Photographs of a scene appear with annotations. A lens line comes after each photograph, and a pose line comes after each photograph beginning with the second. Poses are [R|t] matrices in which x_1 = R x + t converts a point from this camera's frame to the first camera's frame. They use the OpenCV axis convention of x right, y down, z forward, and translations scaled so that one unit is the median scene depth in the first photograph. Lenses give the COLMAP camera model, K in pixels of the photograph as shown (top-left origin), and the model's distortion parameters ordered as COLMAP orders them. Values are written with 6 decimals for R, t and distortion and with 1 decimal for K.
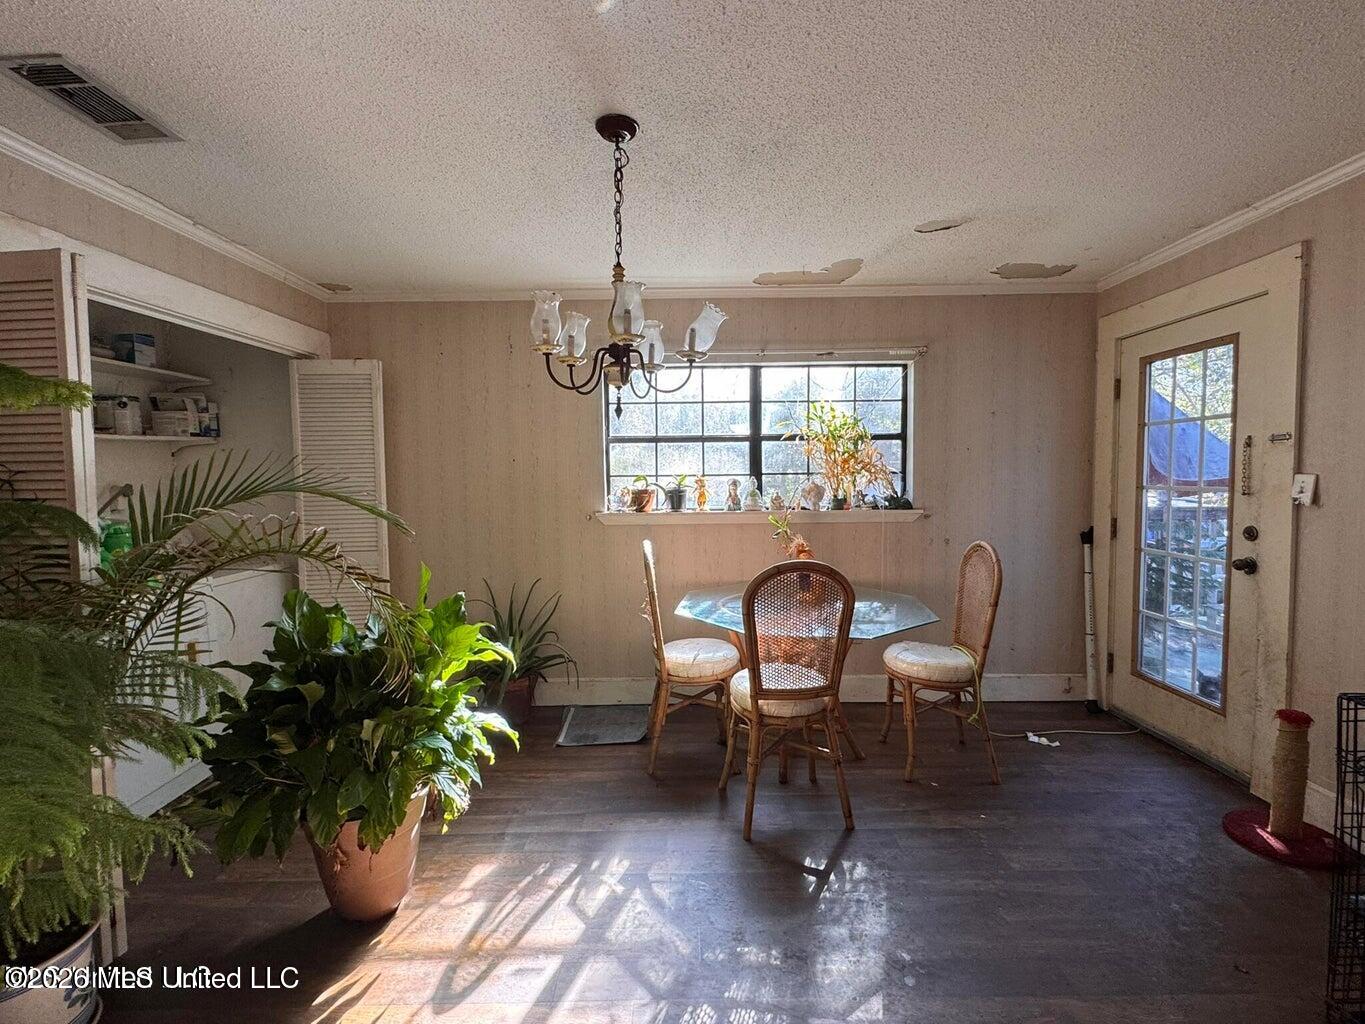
lens RADIAL K [[638.9, 0, 675.5], [0, 638.9, 510.4], [0, 0, 1]] dist [-0.001615, -0.000339]
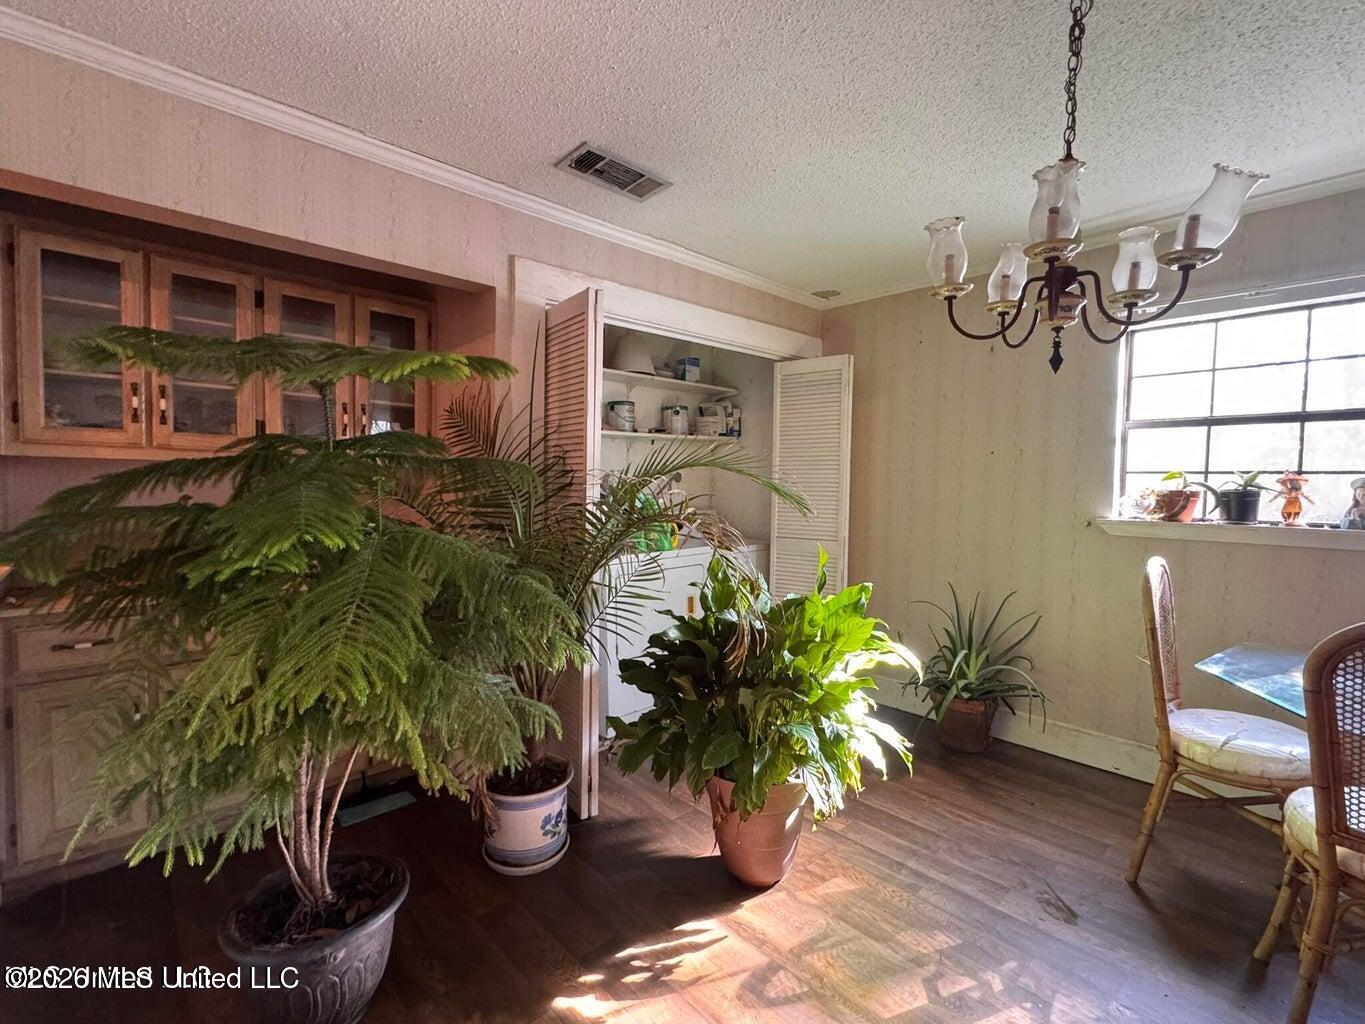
lens RADIAL K [[613.3, 0, 680.6], [0, 613.3, 512.4], [0, 0, 1]] dist [-0.003399, 0.000470]
pose [[0.682537, 0.057389, -0.728594, 0.083386], [-0.064899, 0.997733, 0.017792, 0.019059], [0.727964, 0.035141, 0.684715, 0.134063]]
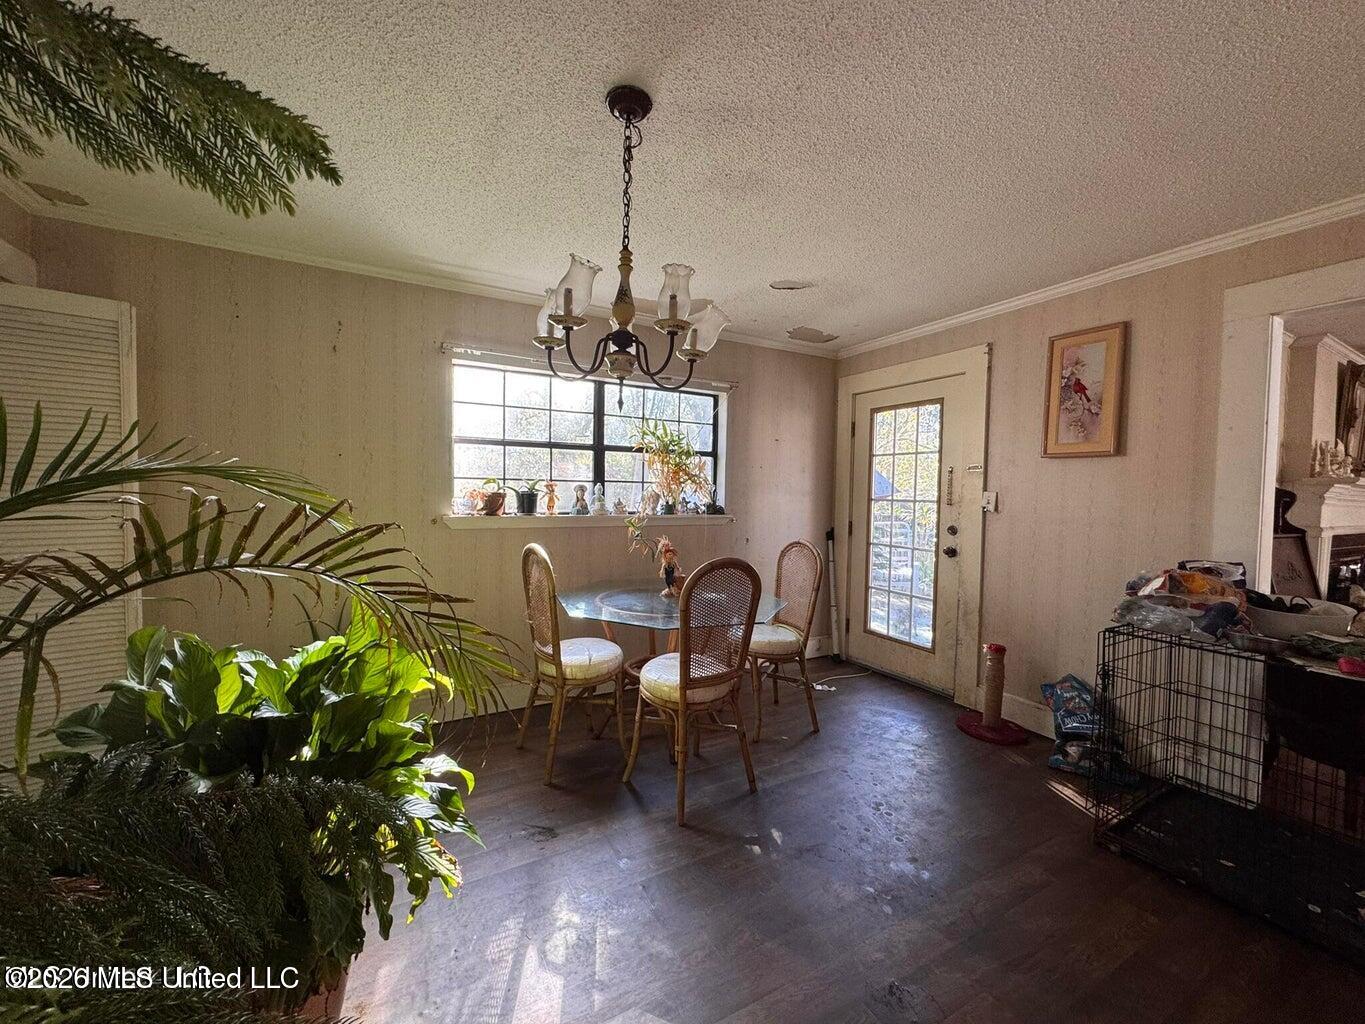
lens RADIAL K [[541.5, 0, 675.3], [0, 541.5, 510.7], [0, 0, 1]] dist [-0.002838, 0.000210]
pose [[0.873781, 0.009119, 0.486234, -0.247253], [-0.002048, 0.999884, -0.015073, 0.008479], [-0.486315, 0.012174, 0.873699, 0.163679]]
